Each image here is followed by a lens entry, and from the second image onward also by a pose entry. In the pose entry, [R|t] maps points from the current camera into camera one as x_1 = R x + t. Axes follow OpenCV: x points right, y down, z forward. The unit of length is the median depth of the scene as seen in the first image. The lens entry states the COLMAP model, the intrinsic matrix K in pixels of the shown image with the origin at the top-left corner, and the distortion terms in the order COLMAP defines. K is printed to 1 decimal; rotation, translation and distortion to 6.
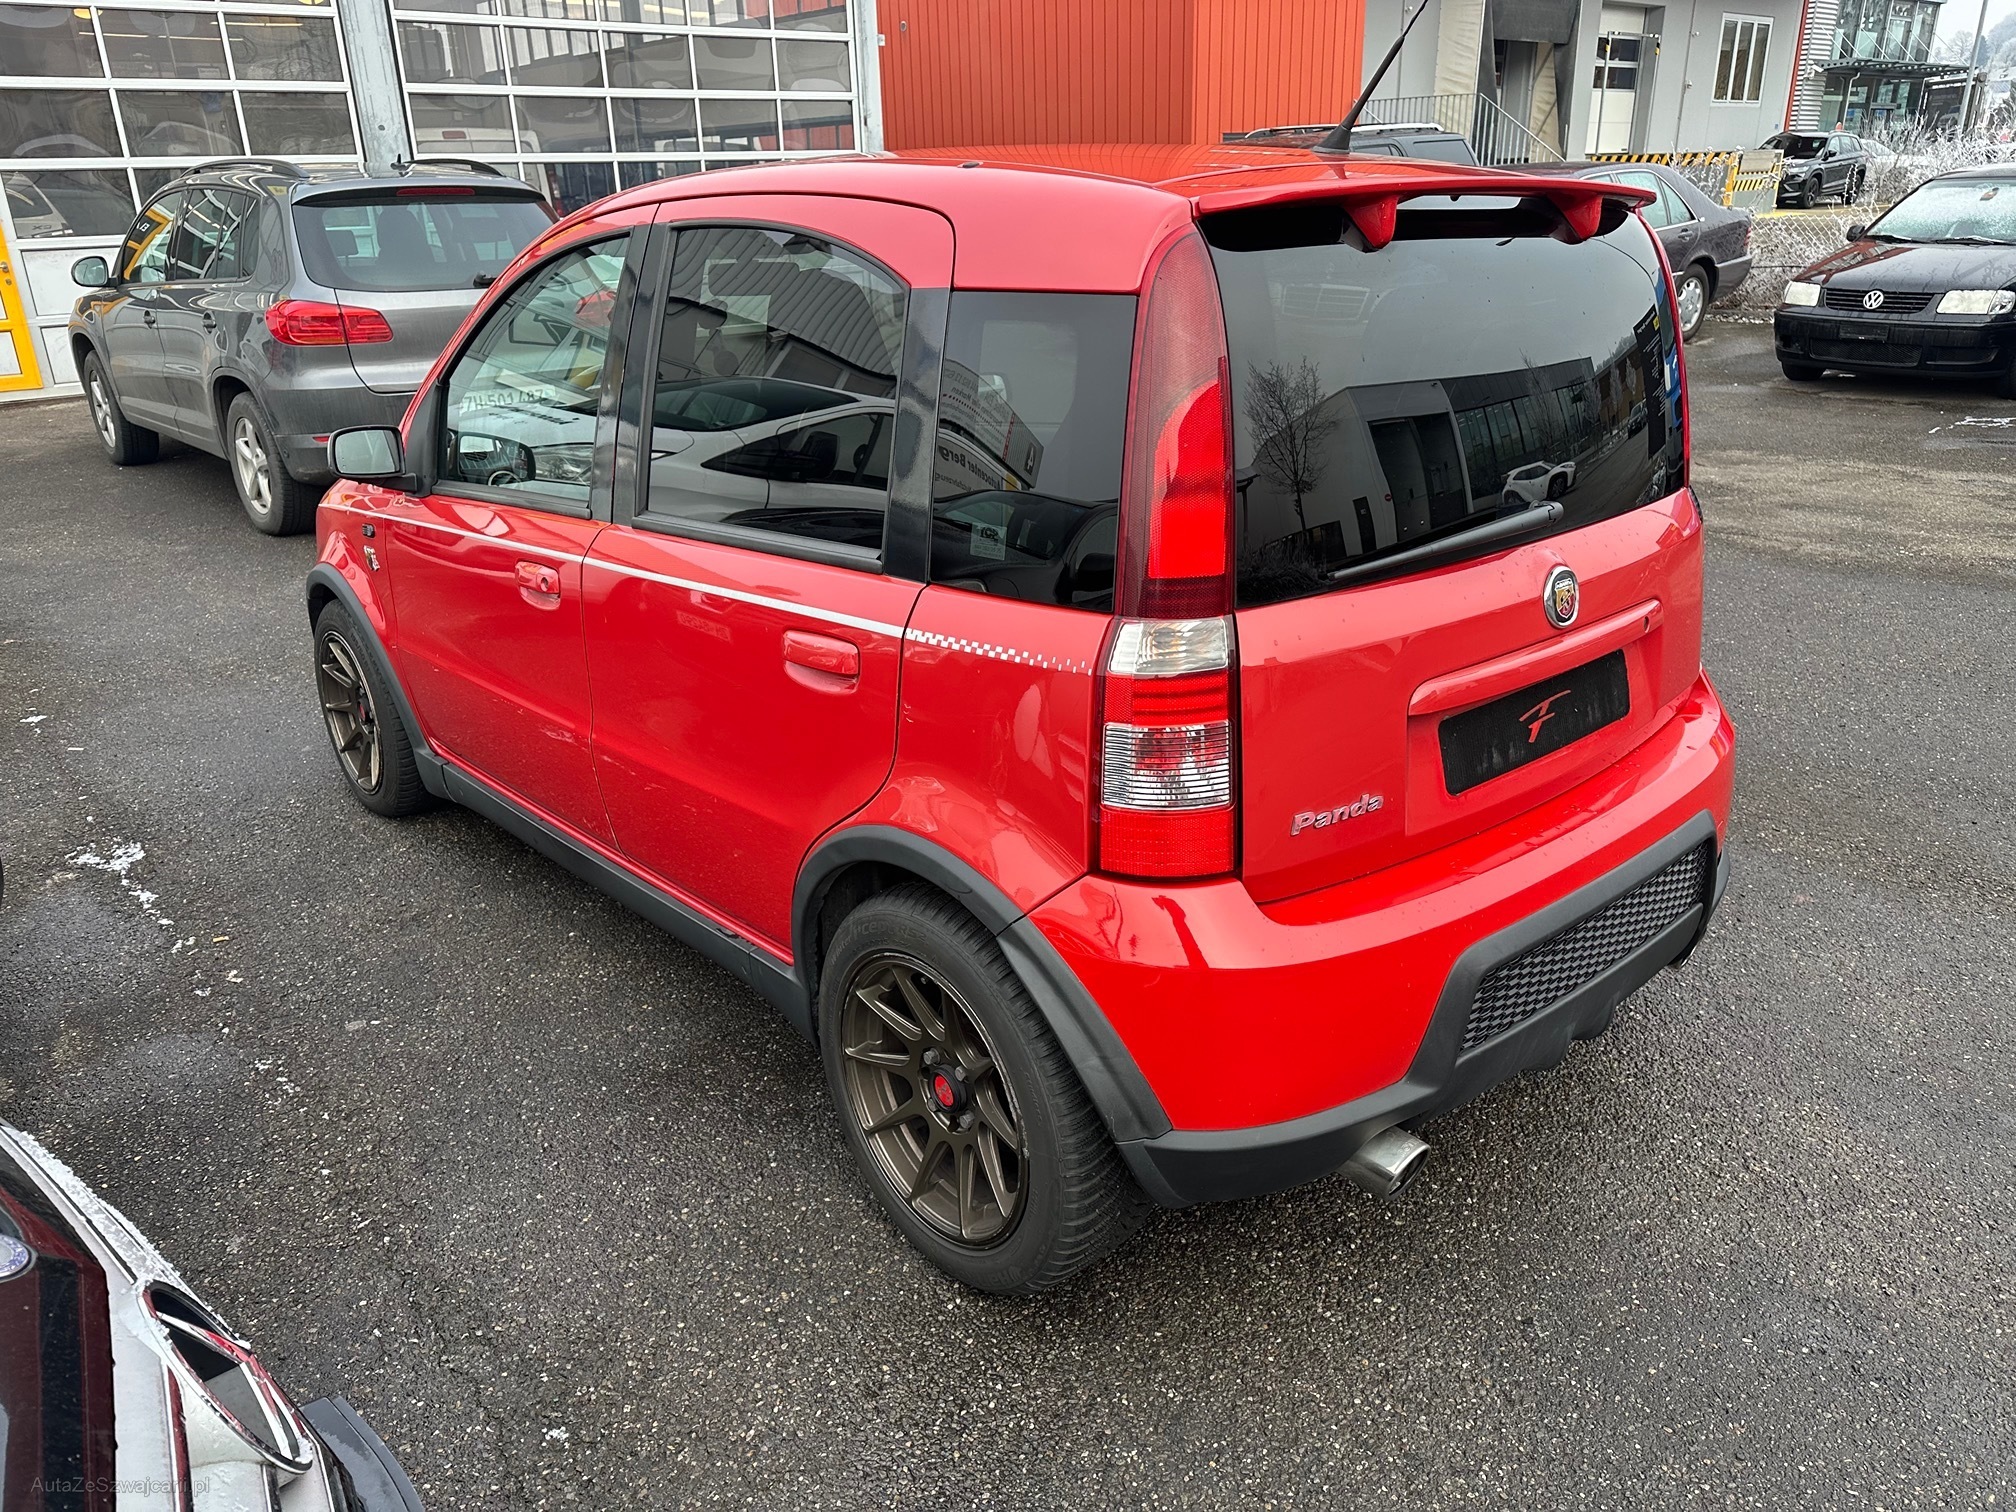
lens RADIAL K [[1421.0, 0, 1010.2], [0, 1421.0, 748.7], [0, 0, 1]] dist [0.031878, -0.030232]
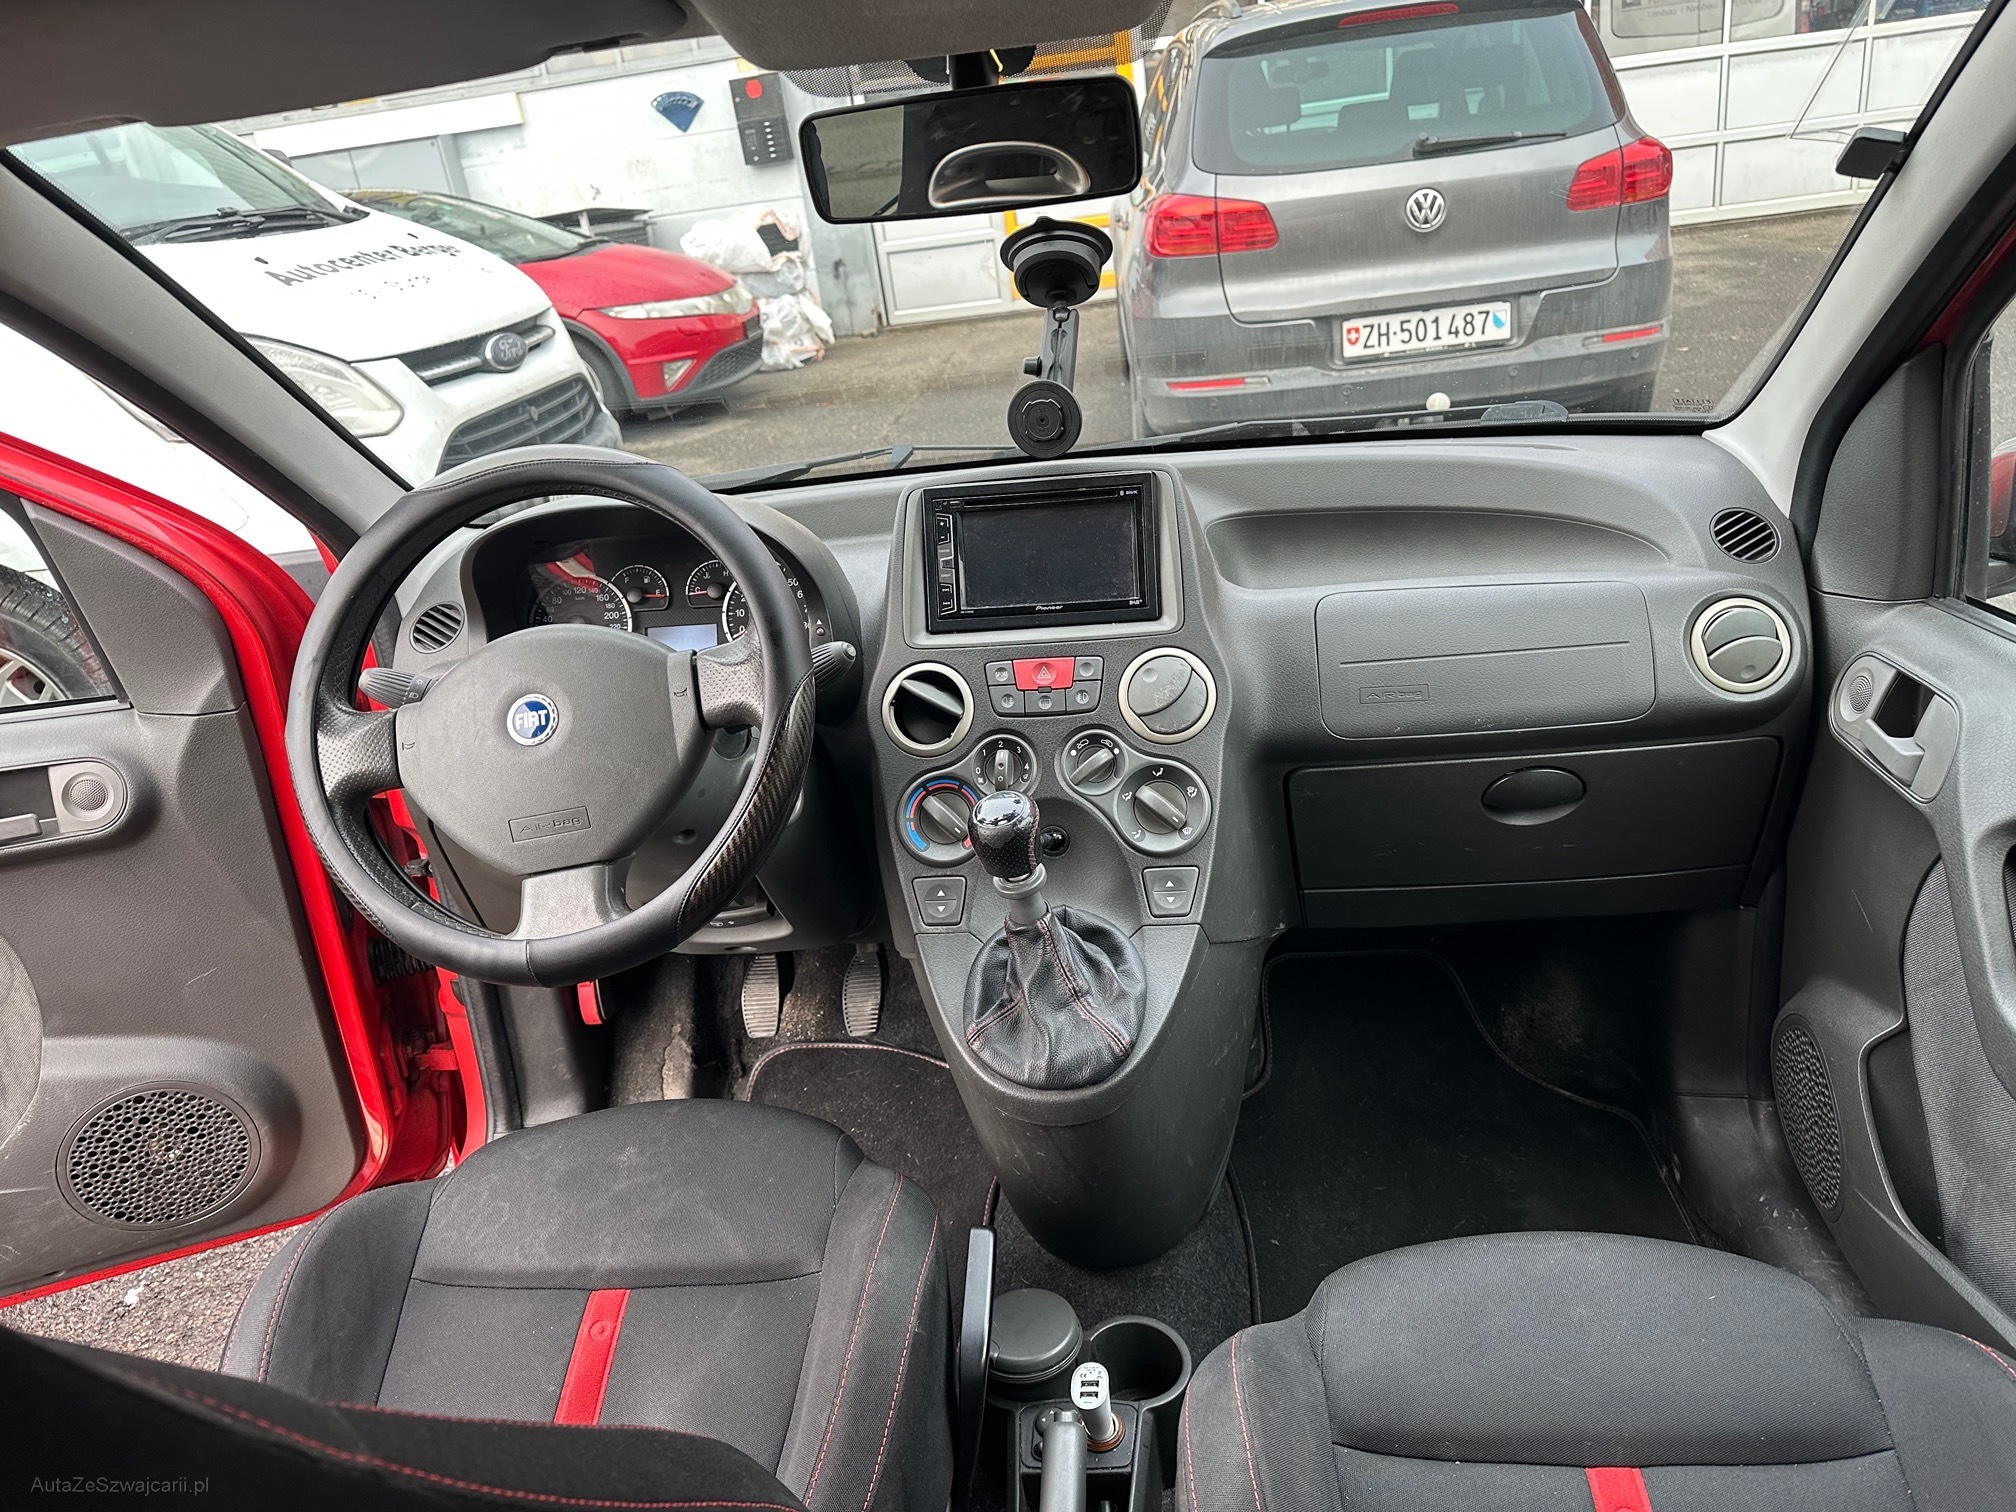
lens RADIAL K [[1421.0, 0, 999.8], [0, 1421.0, 740.0], [0, 0, 1]] dist [0.031878, -0.030232]
pose [[0.675632, 0.228039, -0.701085, 0.008671], [-0.166573, 0.973587, 0.156150, -0.054627], [0.718175, 0.011282, 0.695771, 0.167437]]
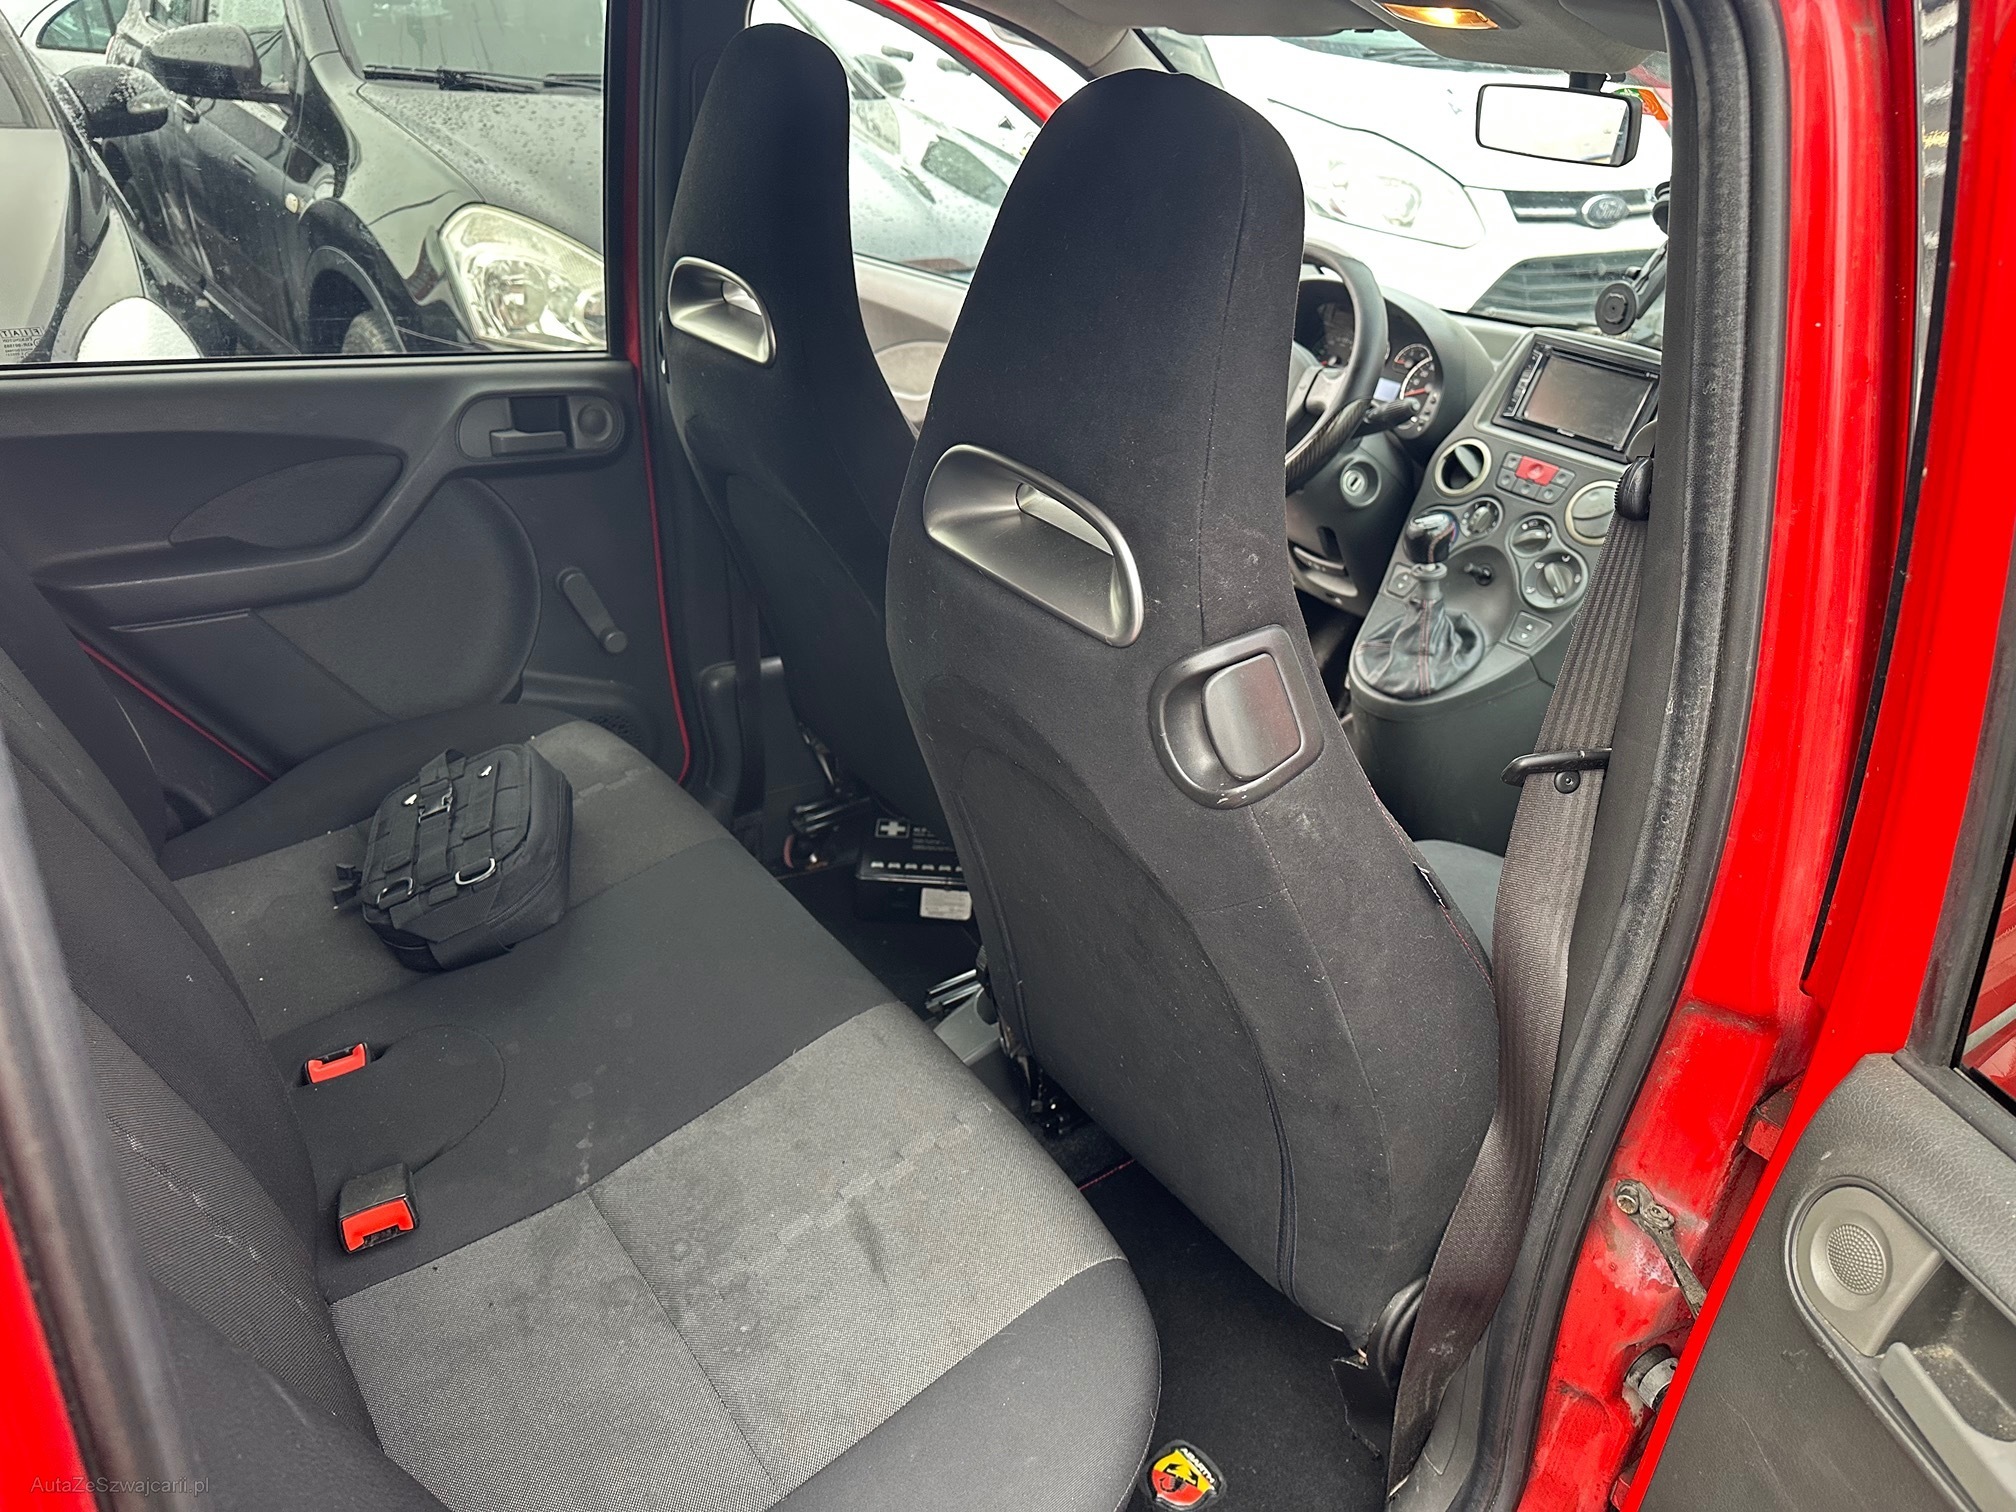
lens RADIAL K [[1421.0, 0, 991.7], [0, 1421.0, 752.4], [0, 0, 1]] dist [0.031878, -0.030232]
pose [[-0.094948, 0.463144, -0.881182, 0.069203], [-0.404008, 0.791078, 0.459318, -0.063359], [0.909815, 0.399616, 0.112002, 0.178585]]
